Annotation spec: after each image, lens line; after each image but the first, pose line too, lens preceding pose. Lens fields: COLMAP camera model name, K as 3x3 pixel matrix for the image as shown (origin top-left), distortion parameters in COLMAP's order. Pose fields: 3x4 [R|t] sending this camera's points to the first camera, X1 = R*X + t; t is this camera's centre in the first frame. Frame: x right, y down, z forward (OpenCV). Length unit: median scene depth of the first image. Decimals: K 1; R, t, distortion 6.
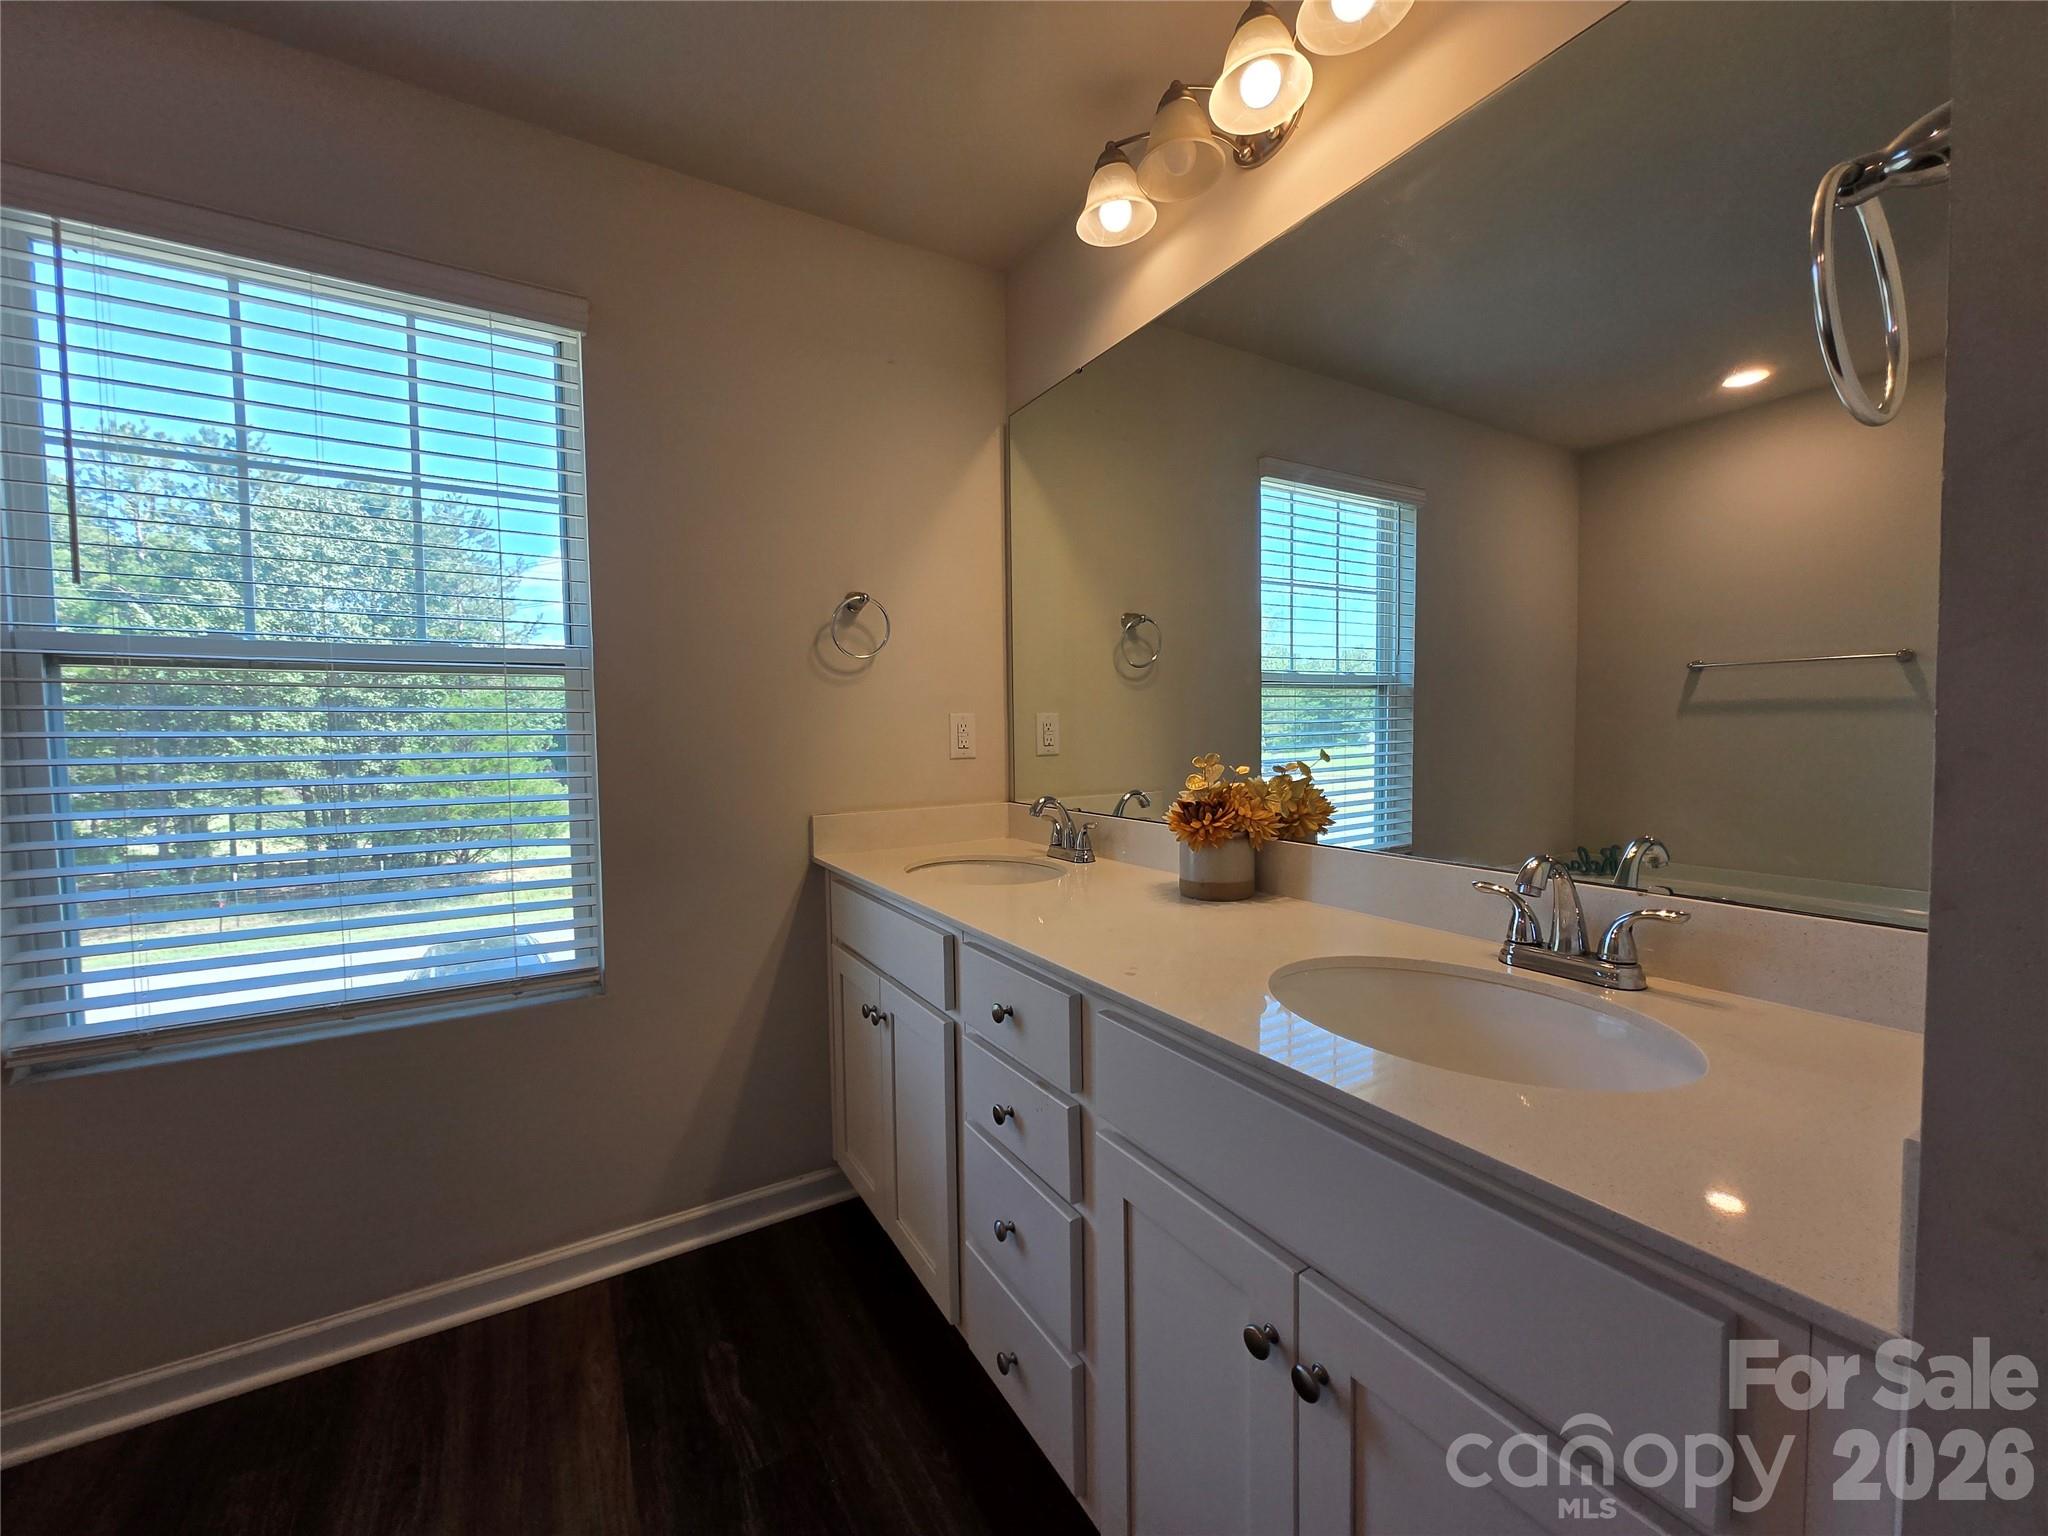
lens RADIAL K [[799.9, 0, 1016.4], [0, 799.9, 763.0], [0, 0, 1]] dist [-0.005525, 0.000581]
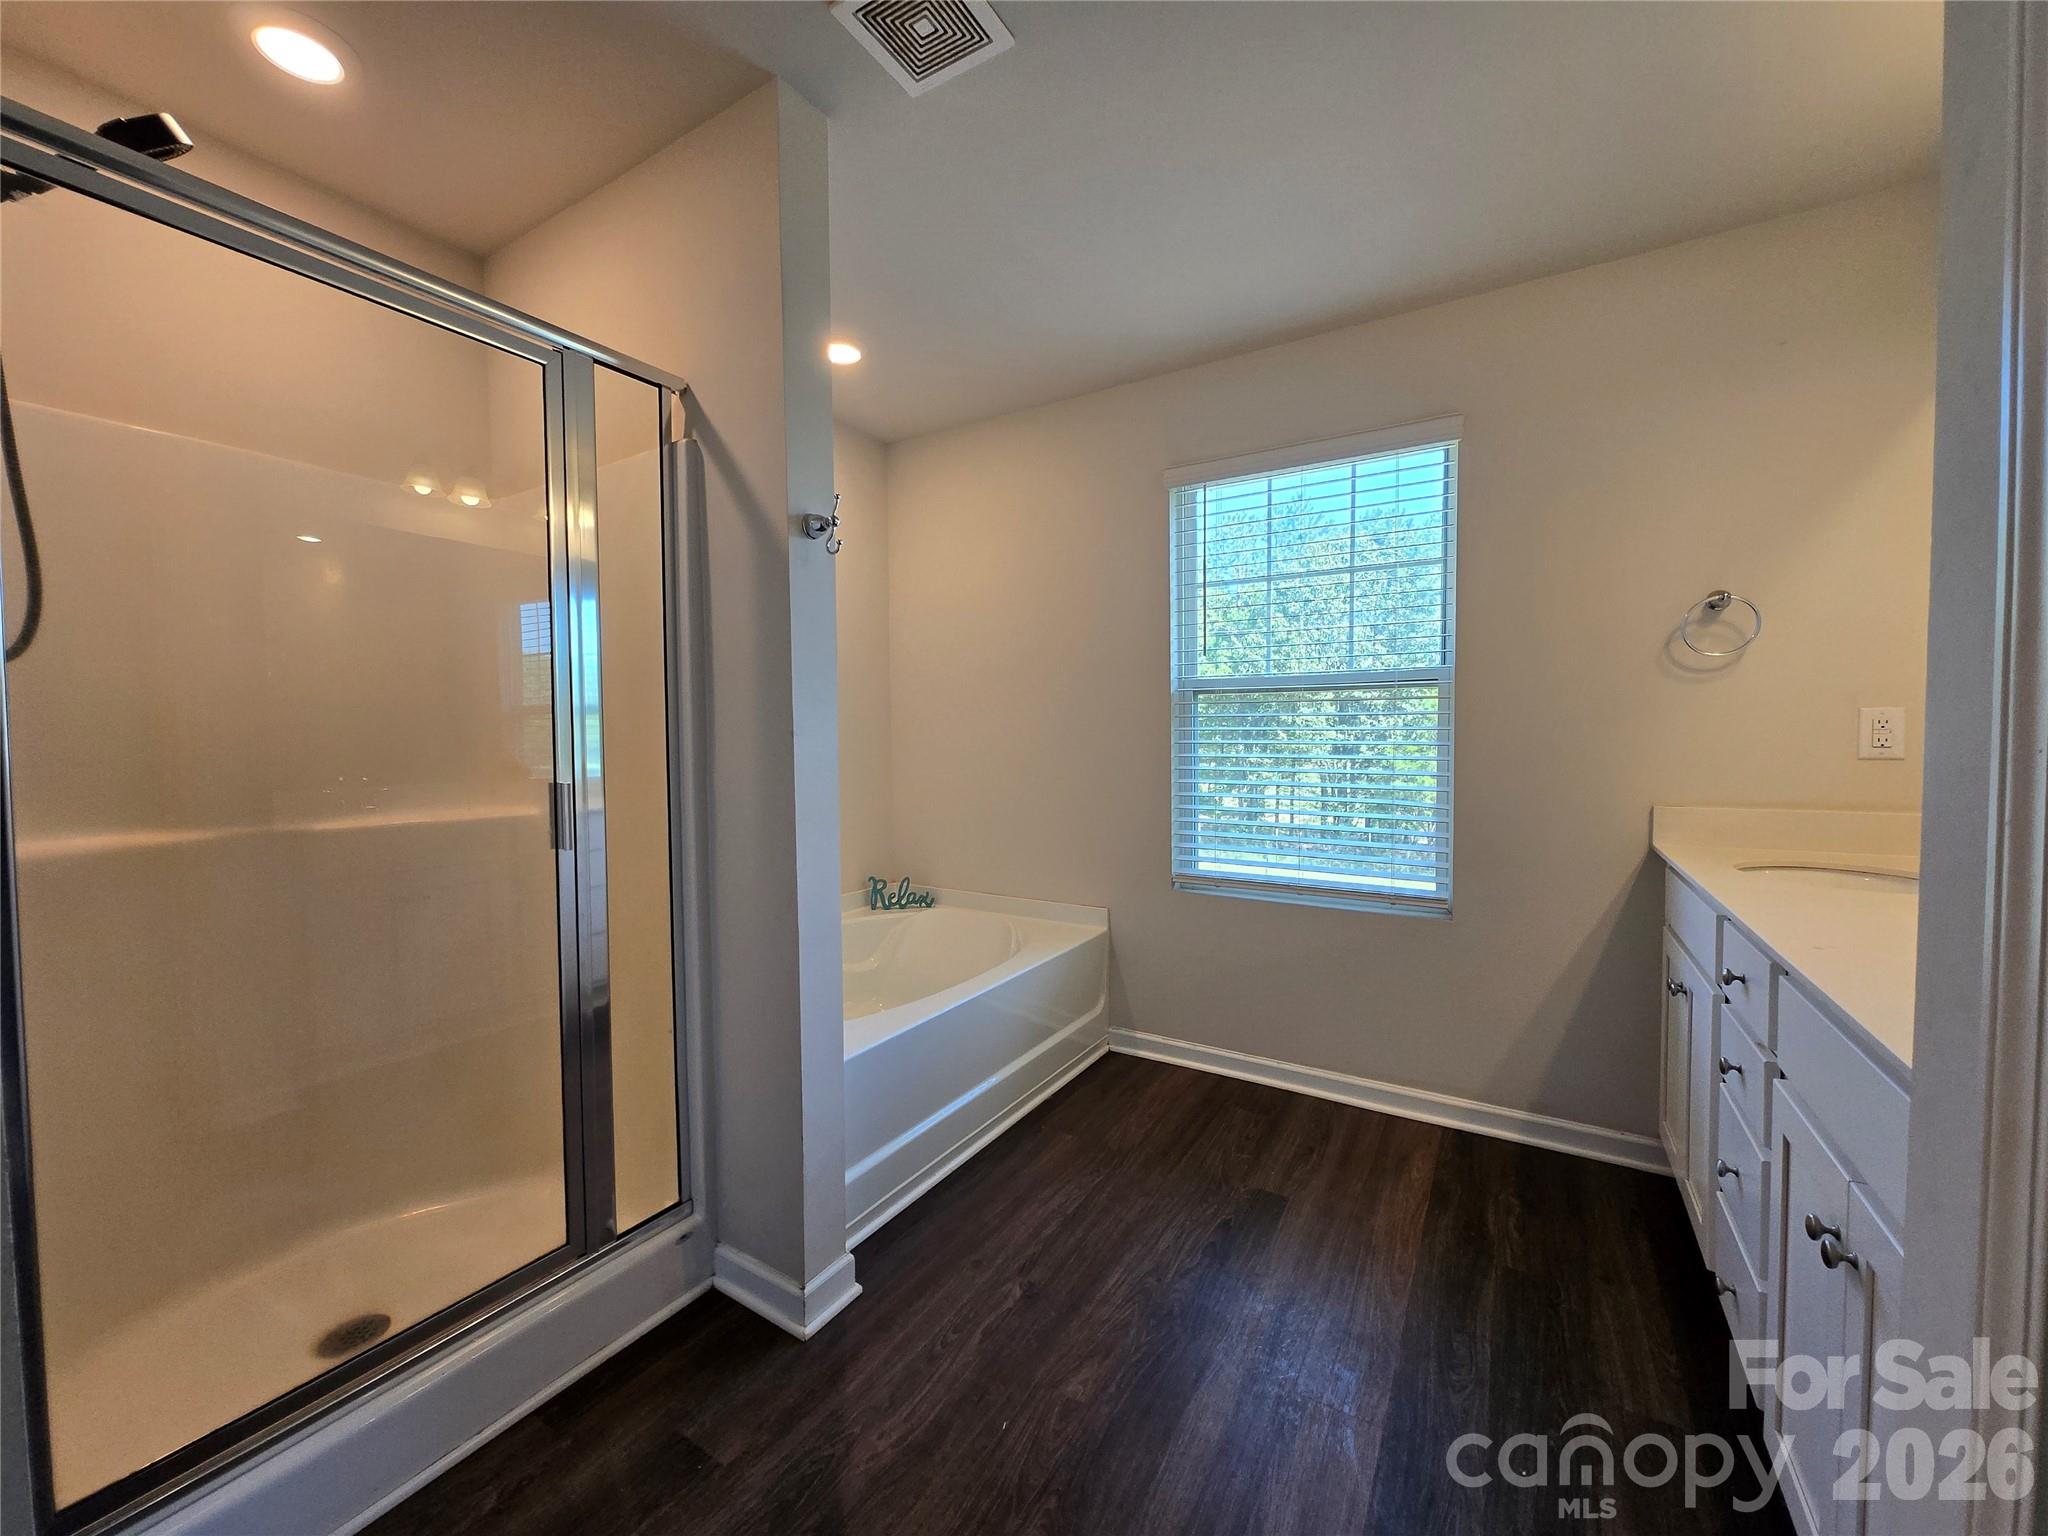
lens RADIAL K [[799.9, 0, 1019.3], [0, 799.9, 763.2], [0, 0, 1]] dist [-0.005525, 0.000581]
pose [[0.457321, 0.041235, -0.888345, 0.305343], [-0.034031, 0.999004, 0.028852, 0.006097], [0.888650, 0.017037, 0.458269, -0.252918]]
